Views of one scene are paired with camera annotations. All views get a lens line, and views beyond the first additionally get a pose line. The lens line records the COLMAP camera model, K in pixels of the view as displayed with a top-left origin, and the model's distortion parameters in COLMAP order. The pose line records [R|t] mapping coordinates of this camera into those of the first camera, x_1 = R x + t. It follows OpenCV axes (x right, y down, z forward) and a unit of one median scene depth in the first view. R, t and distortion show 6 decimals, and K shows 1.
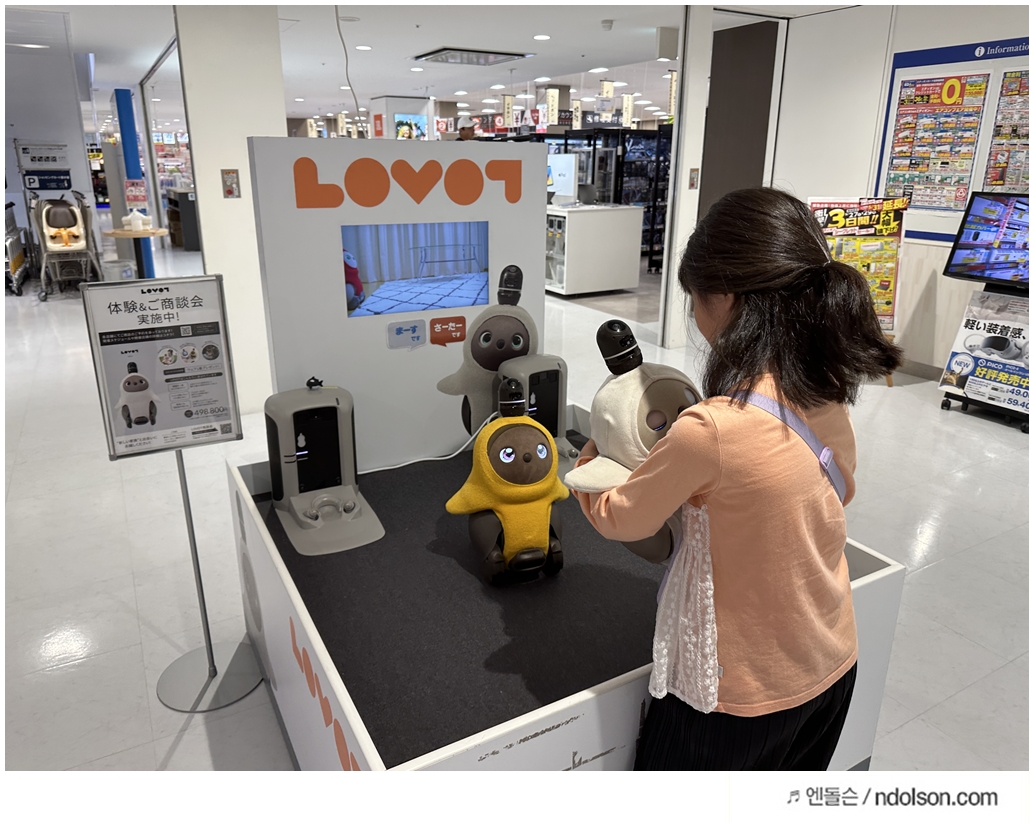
lens RADIAL K [[738.9, 0, 514.1], [0, 738.9, 390.9], [0, 0, 1]] dist [0.023832, -0.046403]
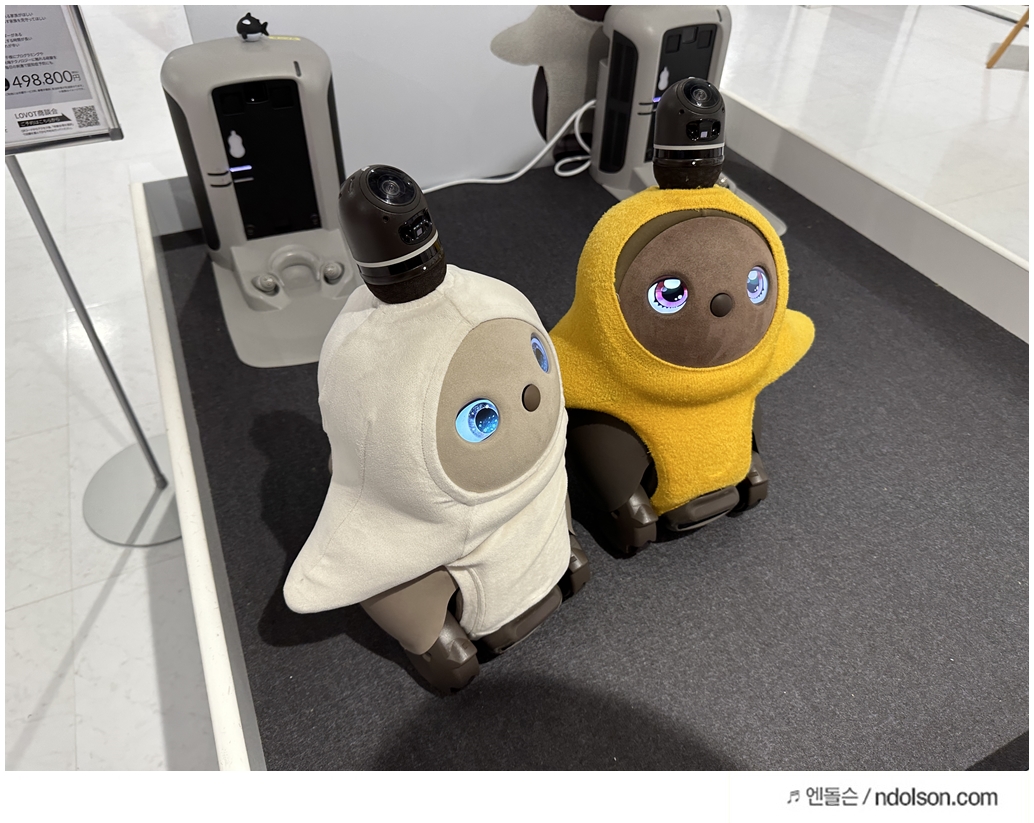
lens RADIAL K [[738.9, 0, 521.0], [0, 738.9, 393.3], [0, 0, 1]] dist [0.023832, -0.046403]
pose [[0.996893, 0.067266, -0.040976, -0.046723], [-0.044217, 0.908473, 0.415597, -0.001231], [0.065182, -0.412494, 0.908625, 0.426993]]
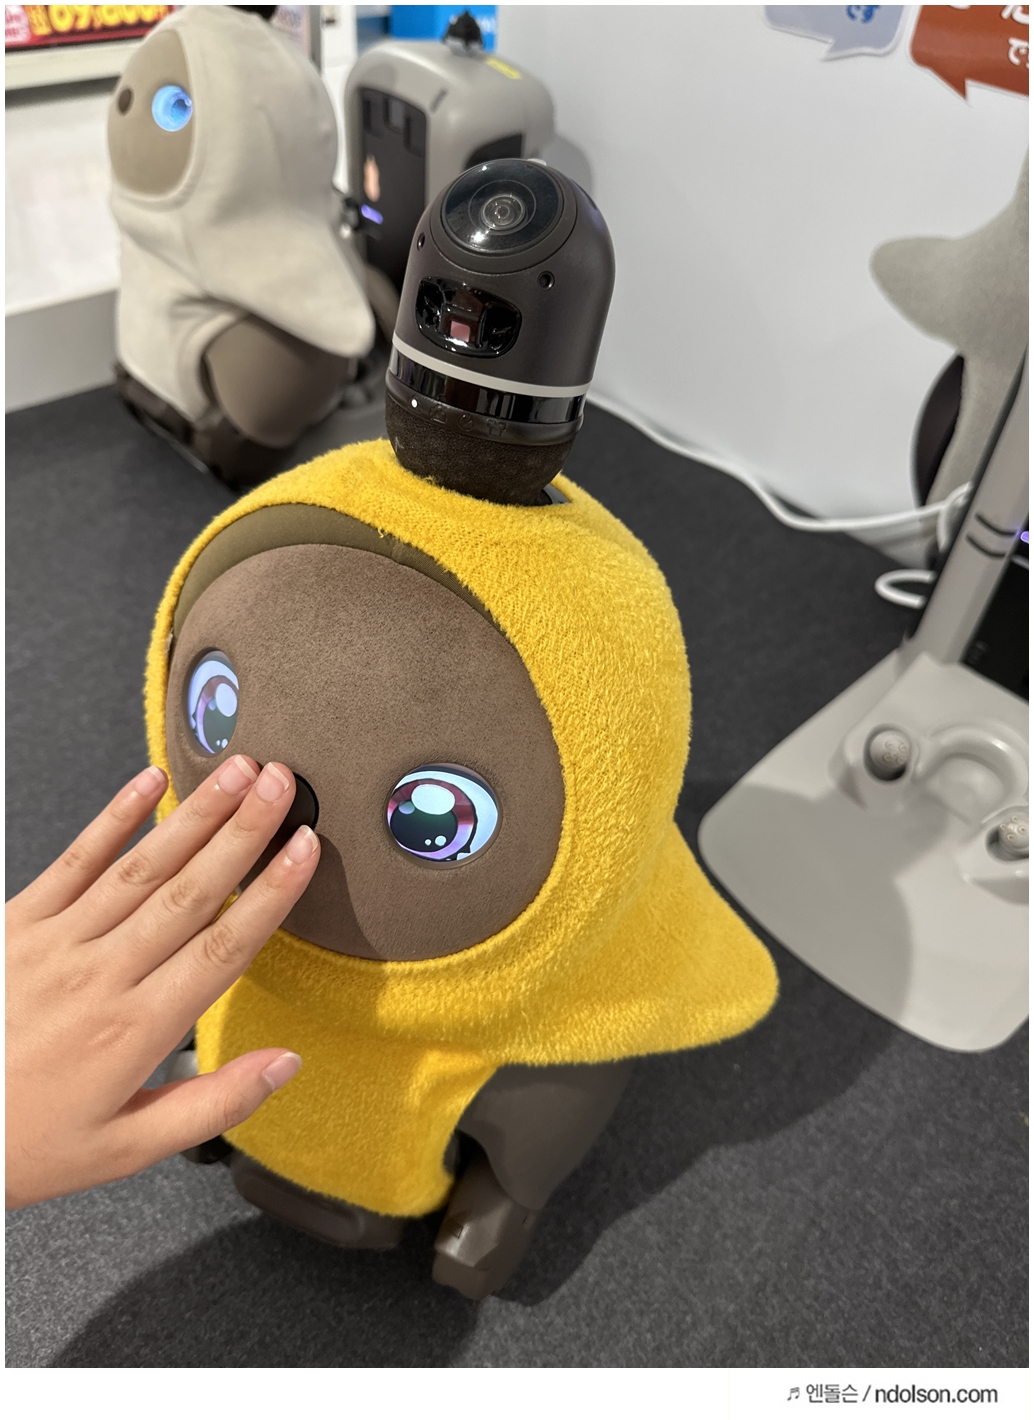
lens RADIAL K [[974.6, 0, 518.1], [0, 974.6, 655.0], [0, 0, 1]] dist [-0.001503, -0.016400]
pose [[0.204873, 0.663595, -0.719492, 0.228078], [-0.349644, 0.736201, 0.579446, -0.063259], [0.914208, 0.132853, 0.382849, 0.855321]]
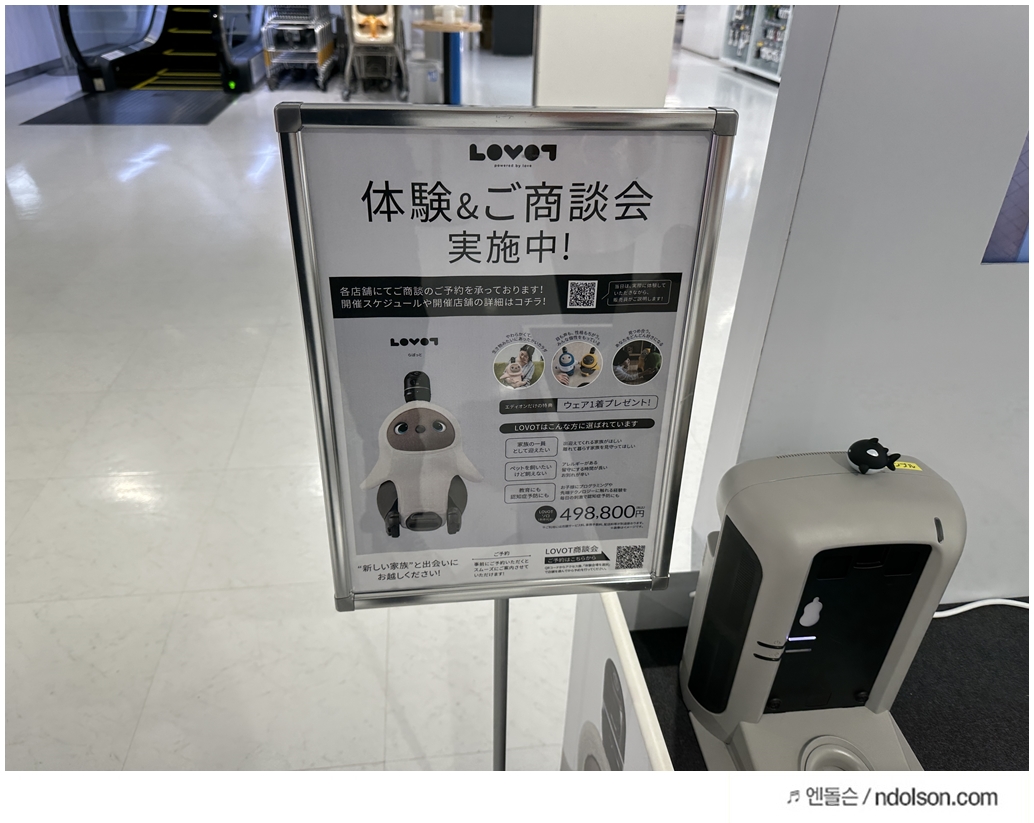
lens RADIAL K [[738.9, 0, 522.7], [0, 738.9, 395.4], [0, 0, 1]] dist [0.023832, -0.046403]
pose [[0.931425, 0.209657, -0.297474, -0.314106], [-0.137884, 0.959747, 0.244690, -0.096876], [0.336801, -0.186893, 0.922841, 0.600387]]
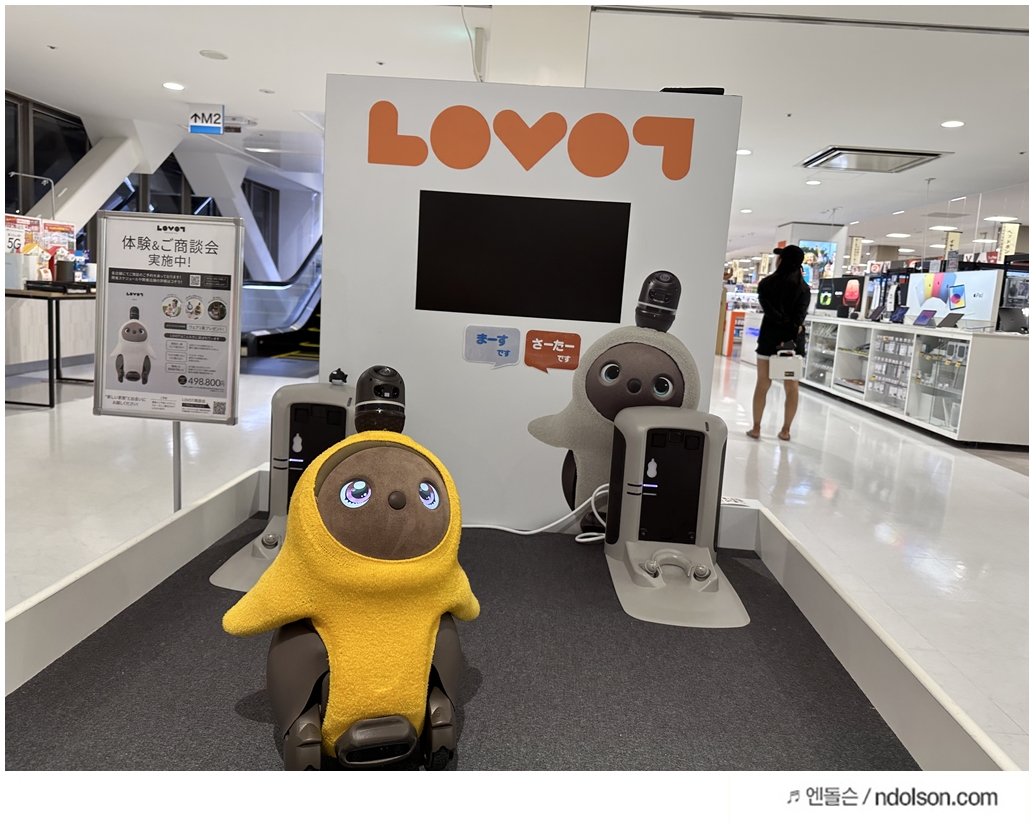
lens RADIAL K [[738.9, 0, 515.3], [0, 738.9, 381.3], [0, 0, 1]] dist [0.023832, -0.046403]
pose [[0.844901, 0.117188, -0.521928, 0.277387], [-0.219339, 0.965809, -0.138214, 0.057865], [0.487886, 0.231256, 0.841717, 0.424595]]
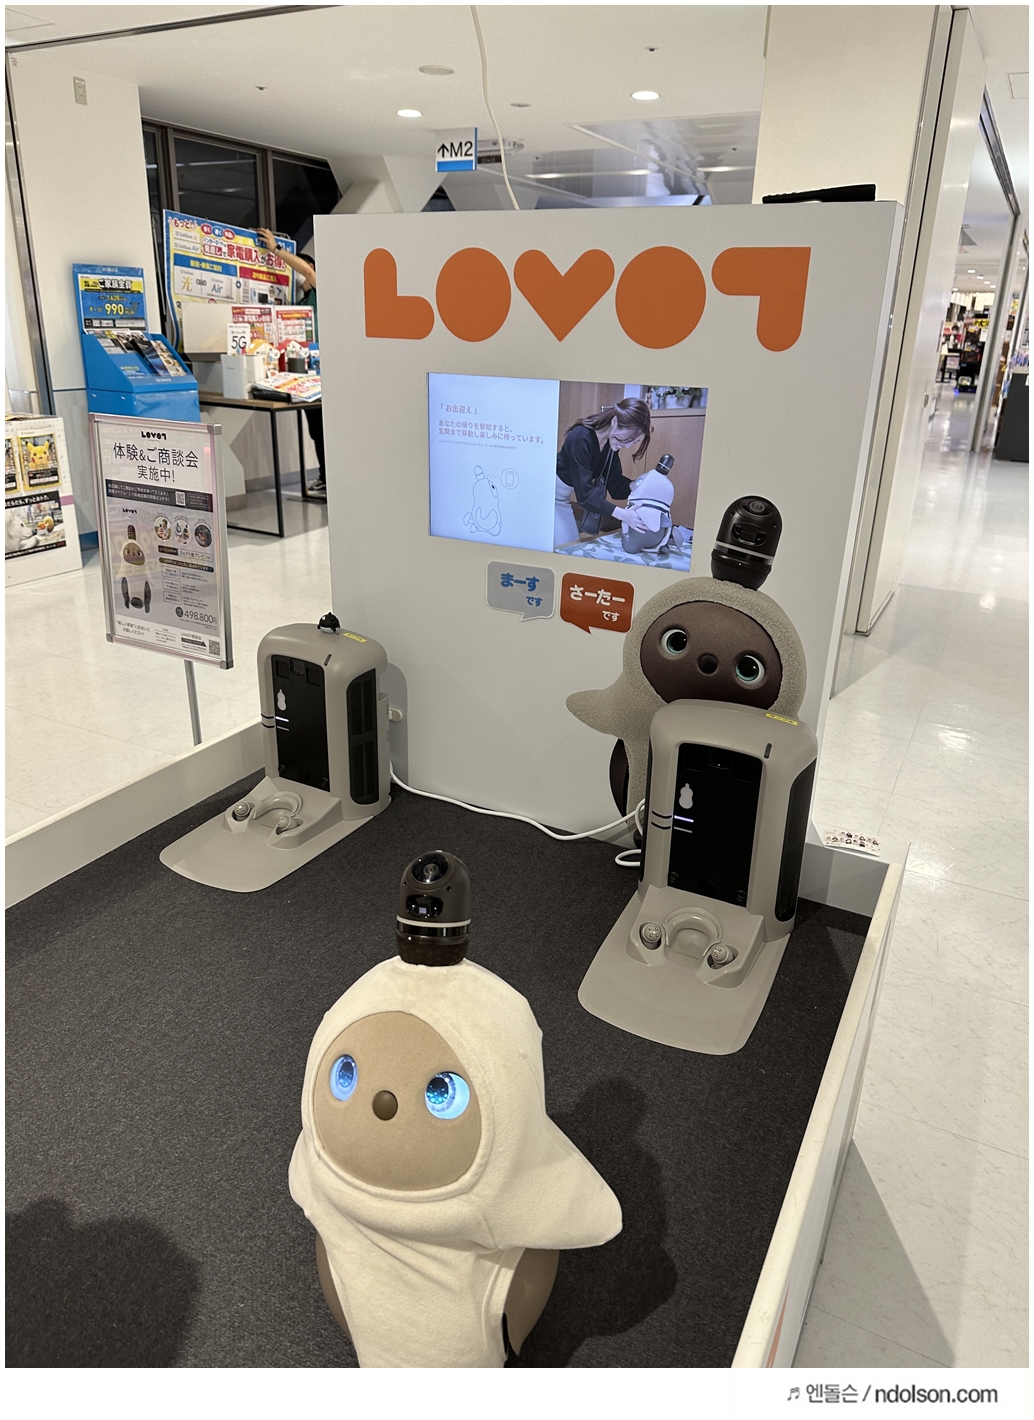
lens RADIAL K [[974.6, 0, 502.2], [0, 974.6, 690.9], [0, 0, 1]] dist [-0.001503, -0.016400]
pose [[0.545610, 0.311268, -0.778088, 0.447161], [-0.272839, 0.943857, 0.186263, -0.142661], [0.792381, 0.110666, 0.599904, 0.605441]]
